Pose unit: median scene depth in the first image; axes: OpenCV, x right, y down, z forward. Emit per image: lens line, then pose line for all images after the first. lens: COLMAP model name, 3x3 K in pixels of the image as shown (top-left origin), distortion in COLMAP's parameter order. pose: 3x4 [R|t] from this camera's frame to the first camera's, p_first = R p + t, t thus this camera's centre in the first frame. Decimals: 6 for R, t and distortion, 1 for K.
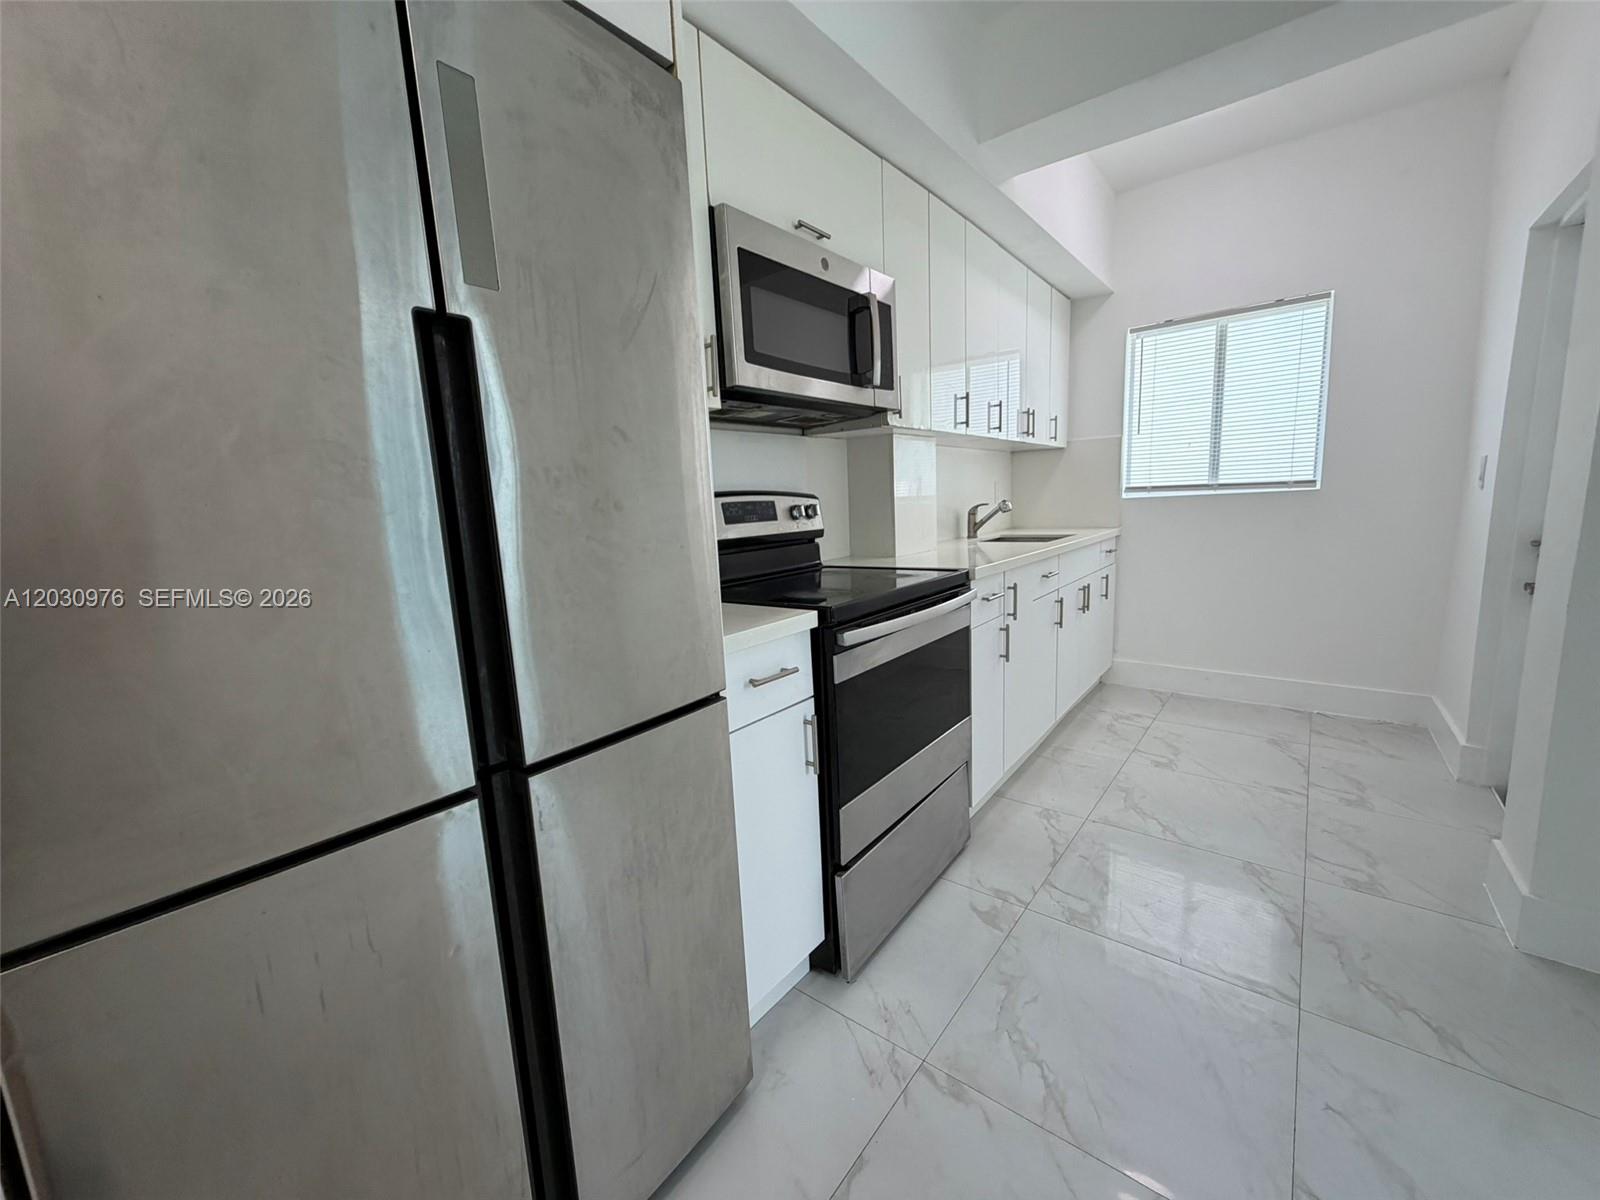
lens RADIAL K [[642.0, 0, 799.2], [0, 642.0, 599.4], [0, 0, 1]] dist [0.001911, -0.000714]
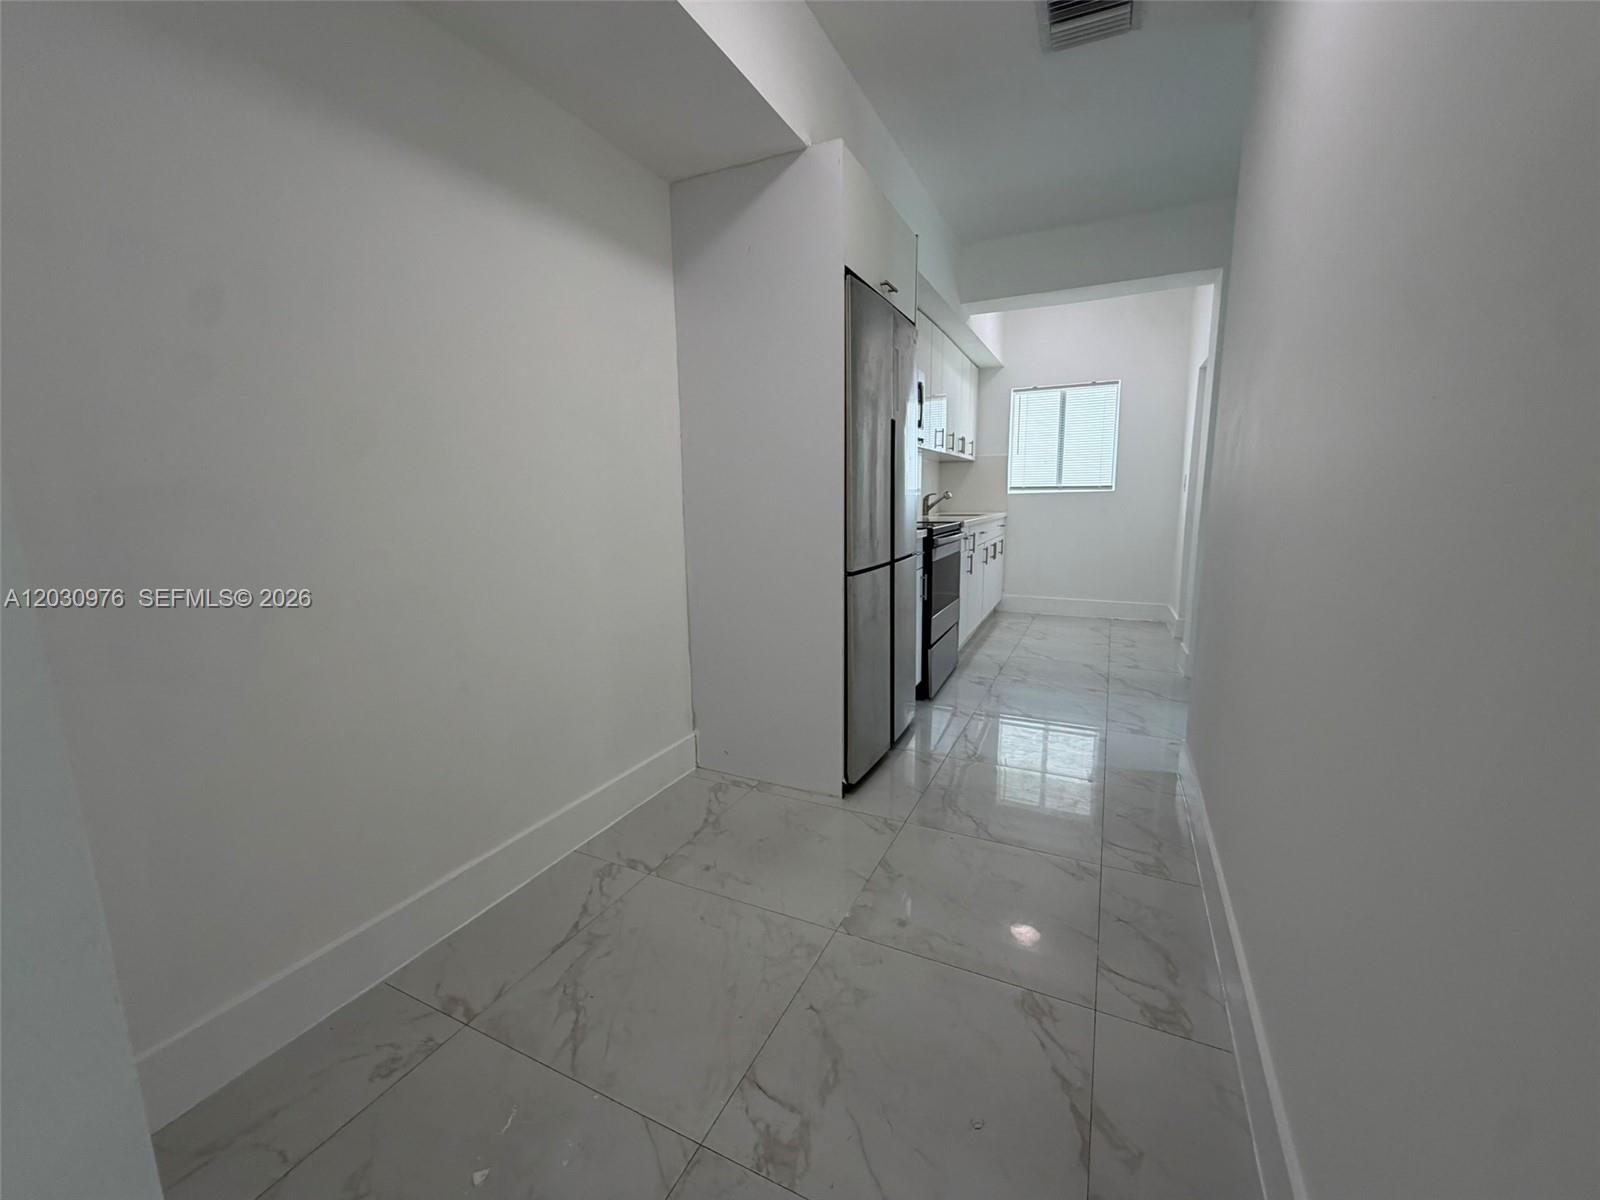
lens RADIAL K [[642.0, 0, 800.6], [0, 642.0, 600.0], [0, 0, 1]] dist [0.001911, -0.000714]
pose [[0.974698, -0.005233, 0.223466, -0.519992], [0.005061, 0.999986, 0.001344, 0.148271], [-0.223470, -0.000179, 0.974711, -0.643170]]
